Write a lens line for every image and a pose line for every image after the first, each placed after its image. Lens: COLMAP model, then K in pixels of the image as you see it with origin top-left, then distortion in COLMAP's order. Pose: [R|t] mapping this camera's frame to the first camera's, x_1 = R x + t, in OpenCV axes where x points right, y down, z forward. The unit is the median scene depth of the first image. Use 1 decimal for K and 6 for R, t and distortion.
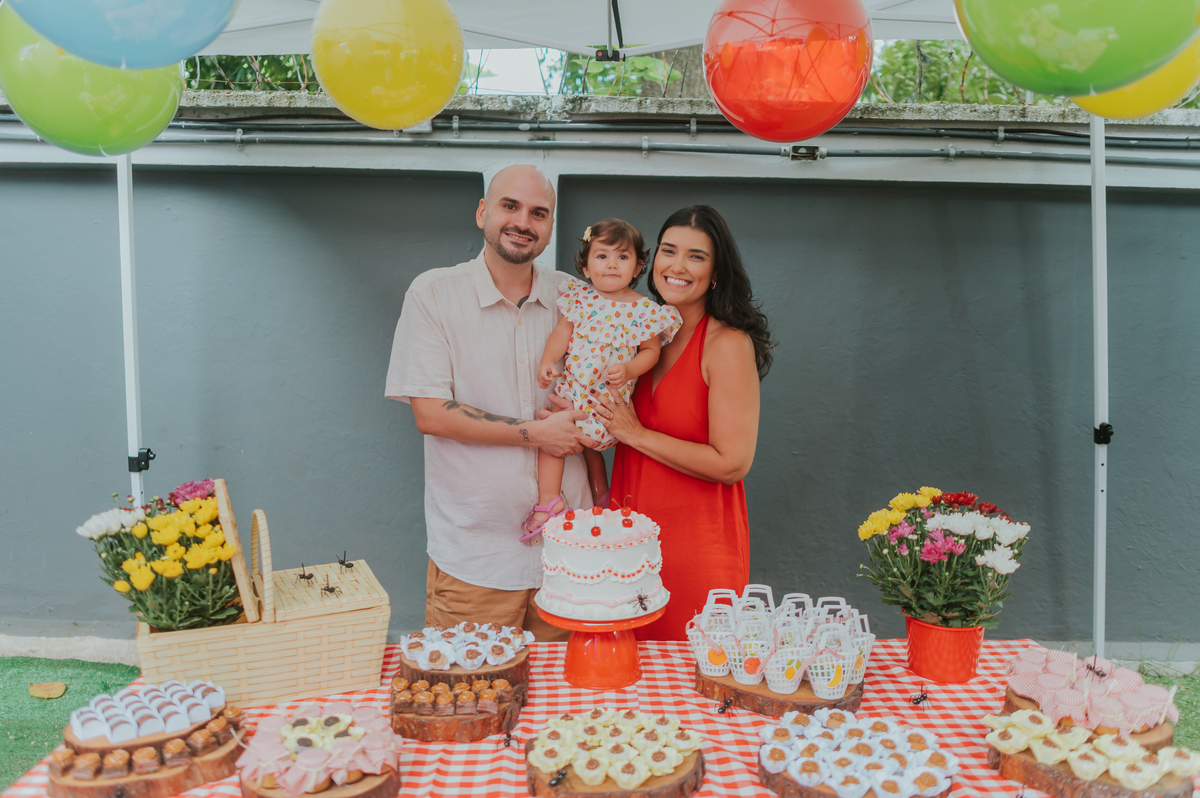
lens RADIAL K [[988.9, 0, 597.9], [0, 988.9, 375.9], [0, 0, 1]] dist [-0.019252, -0.013440]
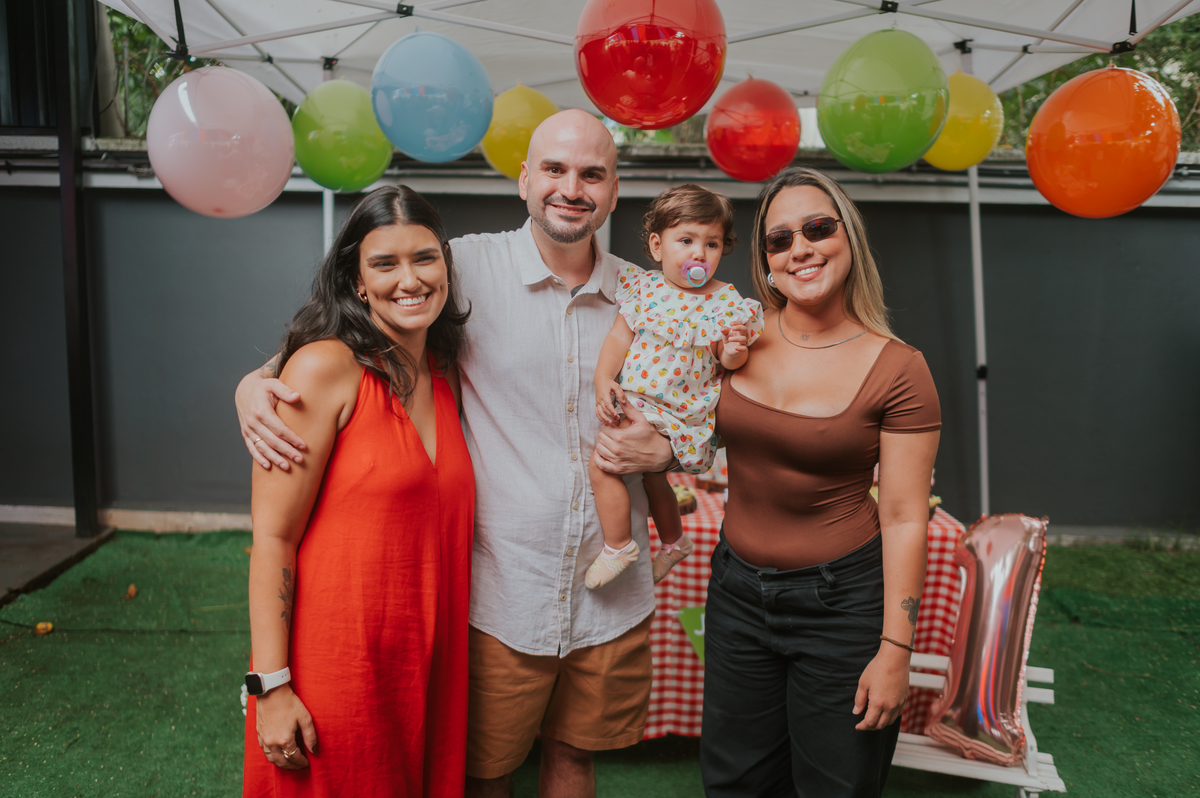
lens RADIAL K [[935.4, 0, 598.0], [0, 935.4, 399.5], [0, 0, 1]] dist [-0.030016, -0.018929]
pose [[0.999481, -0.000370, -0.032209, -0.029806], [0.001595, 0.999276, 0.038024, 0.091938], [0.032171, -0.038055, 0.998758, -0.815649]]
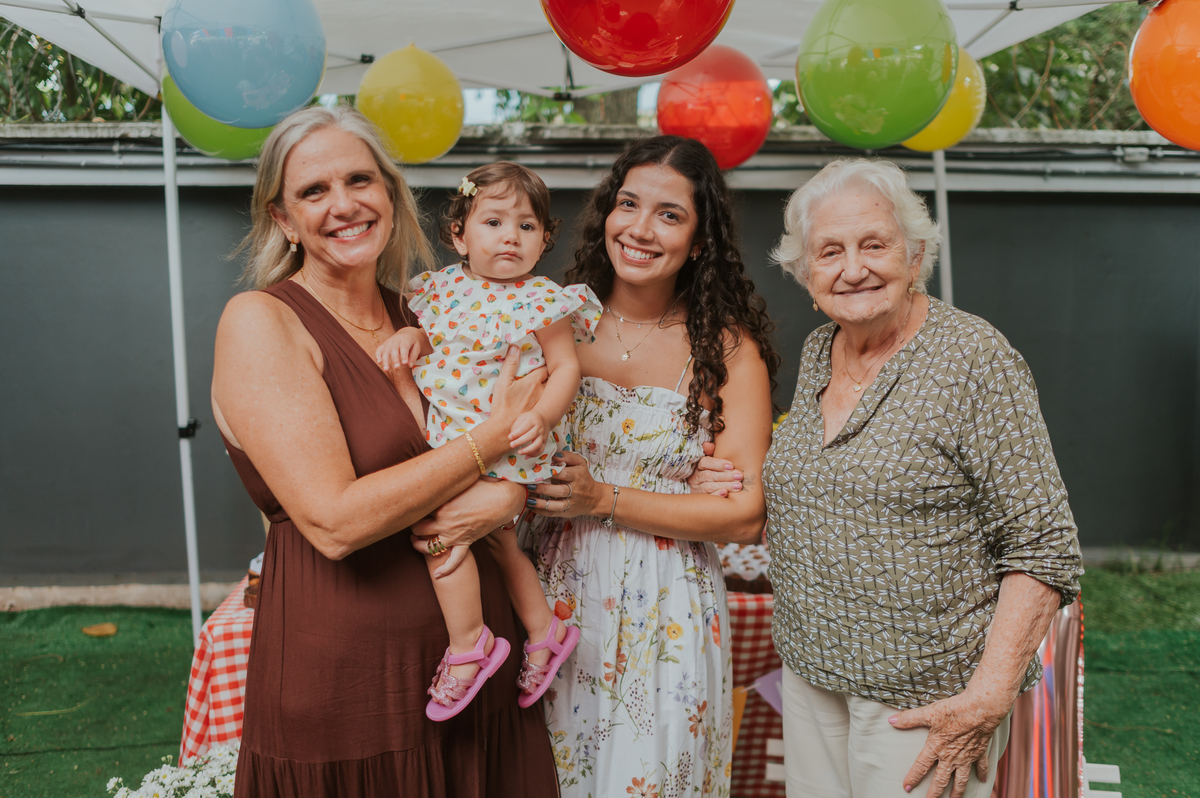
lens RADIAL K [[988.9, 0, 607.6], [0, 988.9, 401.0], [0, 0, 1]] dist [-0.019252, -0.013440]
pose [[0.995977, -0.034188, 0.082826, -0.087146], [0.031859, 0.999063, 0.029281, 0.060064], [-0.083749, -0.026524, 0.996134, -0.501290]]
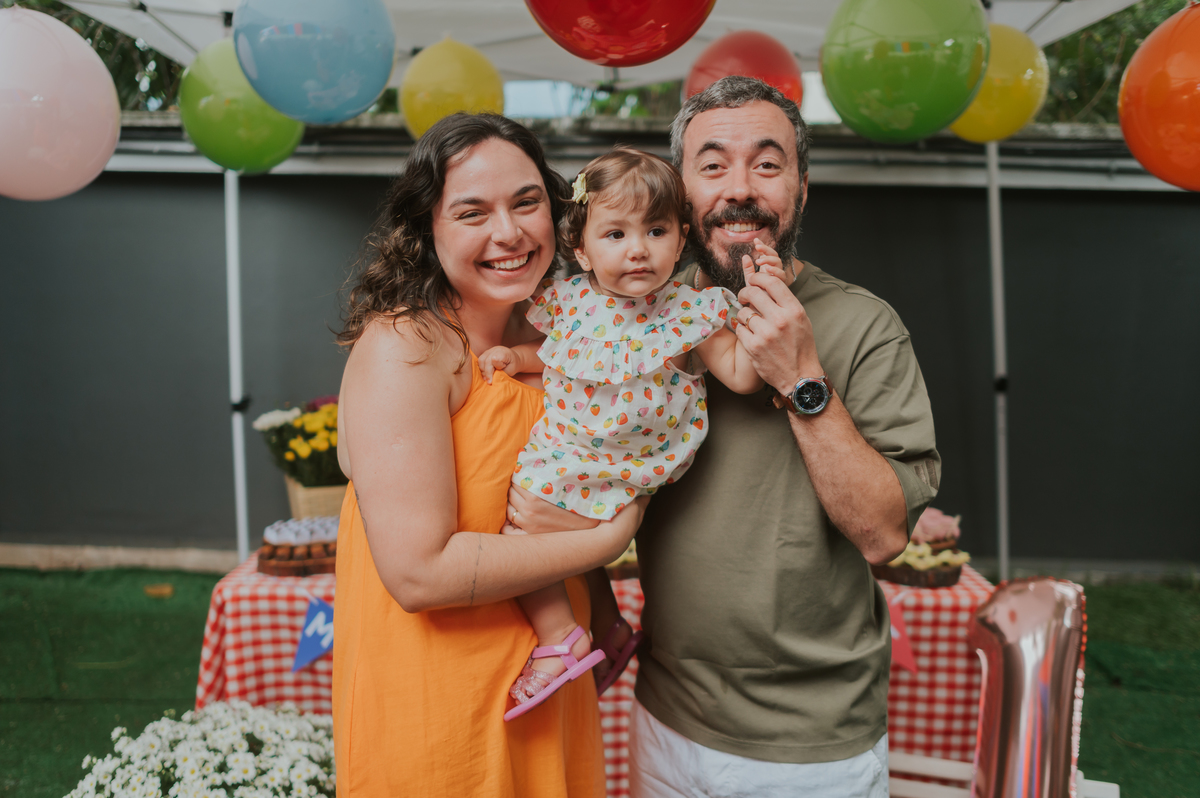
lens RADIAL K [[988.9, 0, 591.2], [0, 988.9, 394.1], [0, 0, 1]] dist [-0.019252, -0.013440]
pose [[0.999913, -0.000914, -0.013164, 0.016046], [0.001304, 0.999559, 0.029669, 0.064273], [0.013131, -0.029684, 0.999473, -0.525817]]
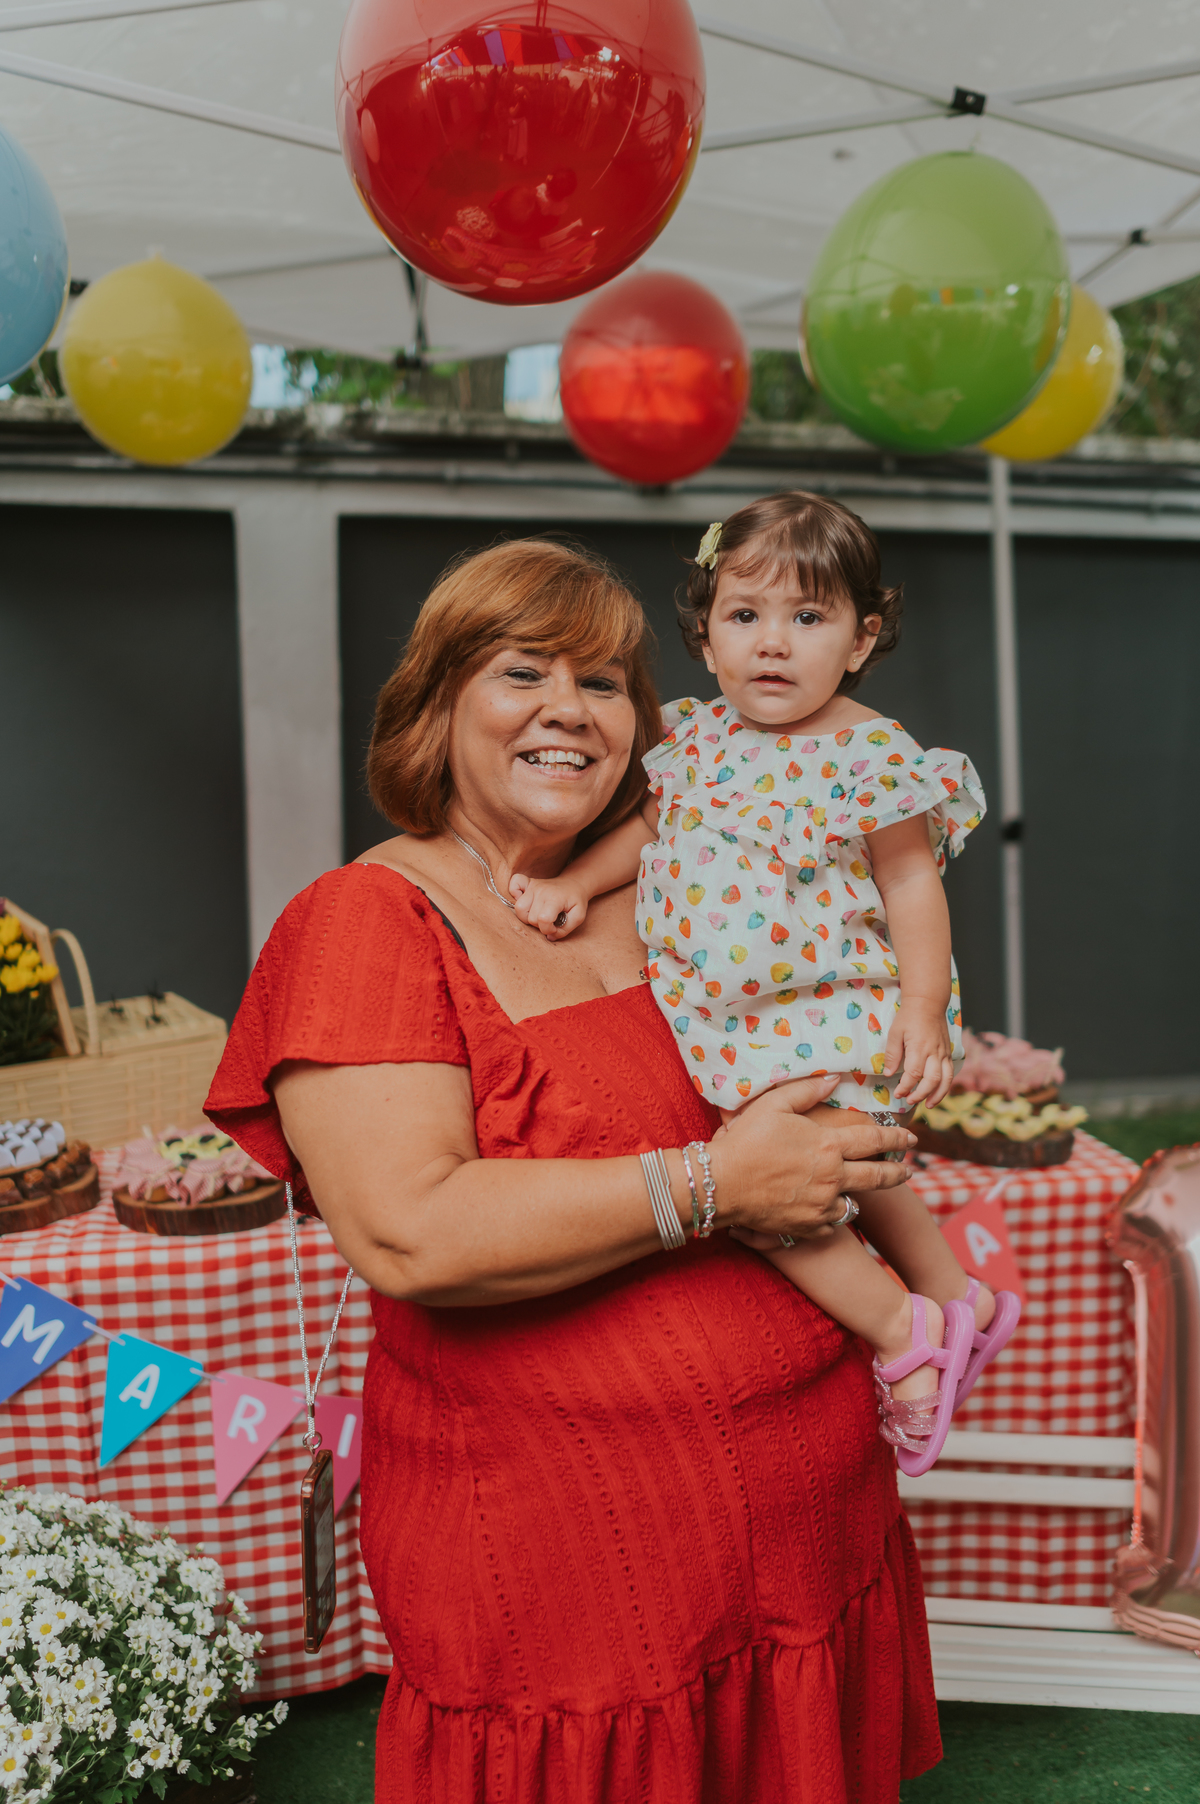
lens RADIAL K [[1486.7, 0, 613.2], [0, 1486.7, 928.9], [0, 0, 1]] dist [-0.019252, -0.013440]
pose [[0.979844, -0.048230, 0.193854, -0.135254], [0.031845, 0.995719, 0.086770, 0.040723], [-0.197209, -0.078848, 0.977186, -0.349671]]
